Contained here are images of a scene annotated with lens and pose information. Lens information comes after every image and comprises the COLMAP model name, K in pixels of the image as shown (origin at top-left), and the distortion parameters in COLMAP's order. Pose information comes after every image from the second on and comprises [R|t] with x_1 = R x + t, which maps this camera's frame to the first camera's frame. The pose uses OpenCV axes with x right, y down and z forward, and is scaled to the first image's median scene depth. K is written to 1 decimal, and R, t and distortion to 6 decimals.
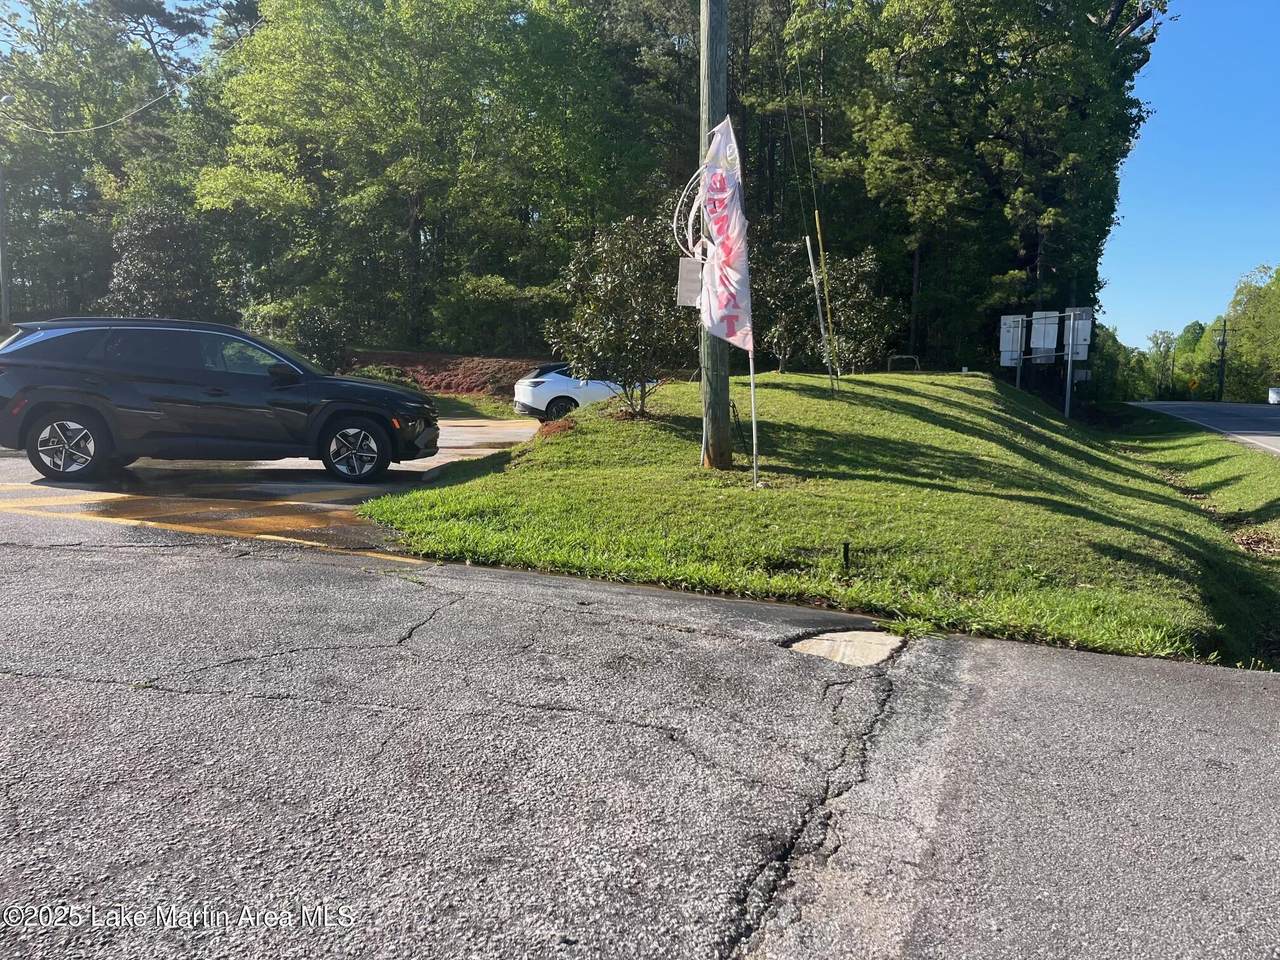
lens RADIAL K [[968.8, 0, 641.1], [0, 968.8, 483.0], [0, 0, 1]] dist [0.066475, -0.066640]
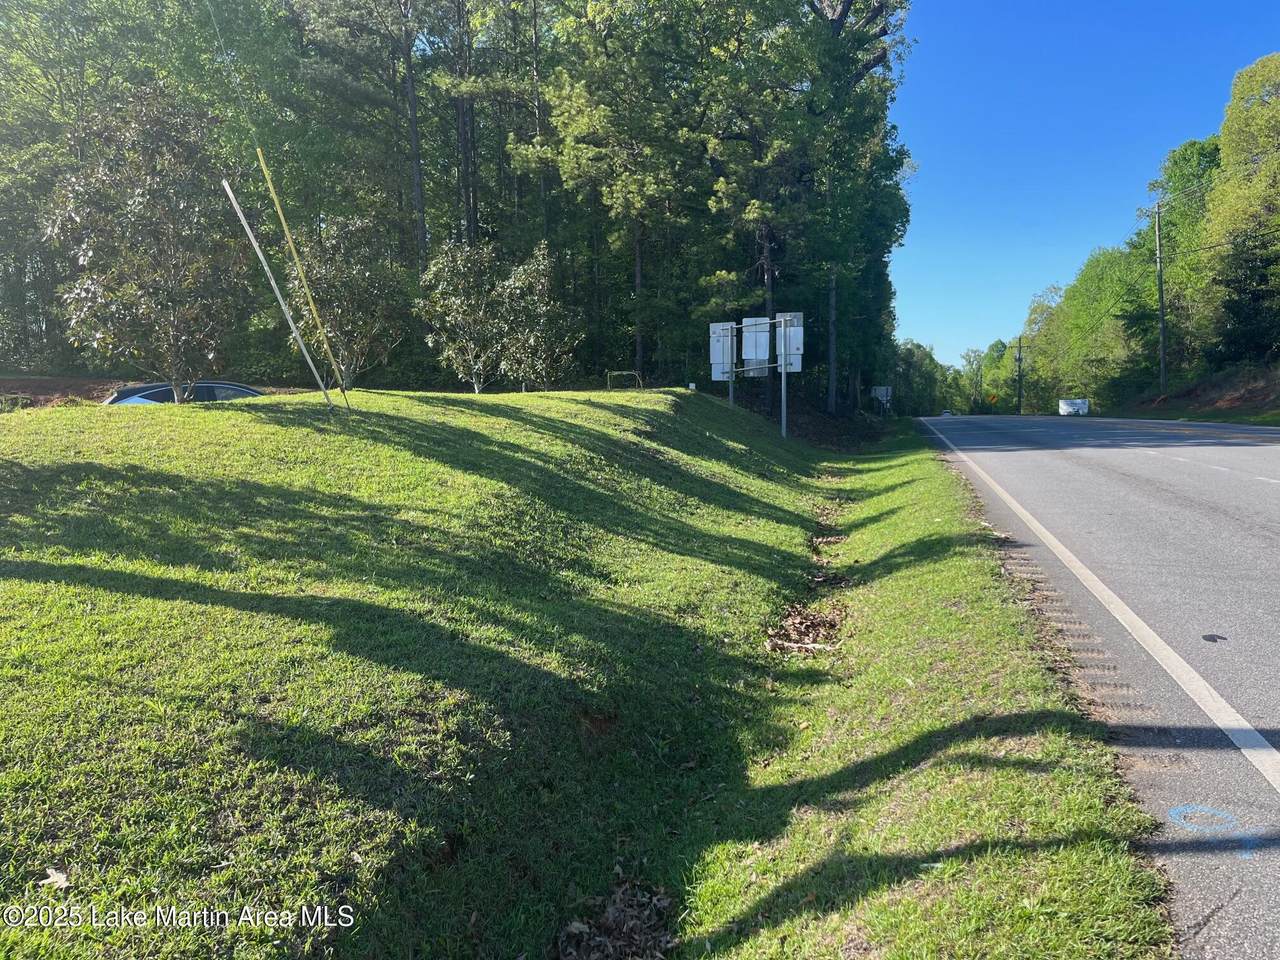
lens RADIAL K [[968.8, 0, 641.1], [0, 968.8, 483.0], [0, 0, 1]] dist [0.066475, -0.066640]
pose [[0.988239, -0.035515, 0.148739, 0.167381], [0.039269, 0.998978, -0.022382, -0.010562], [-0.147792, 0.027960, 0.988623, 0.148119]]
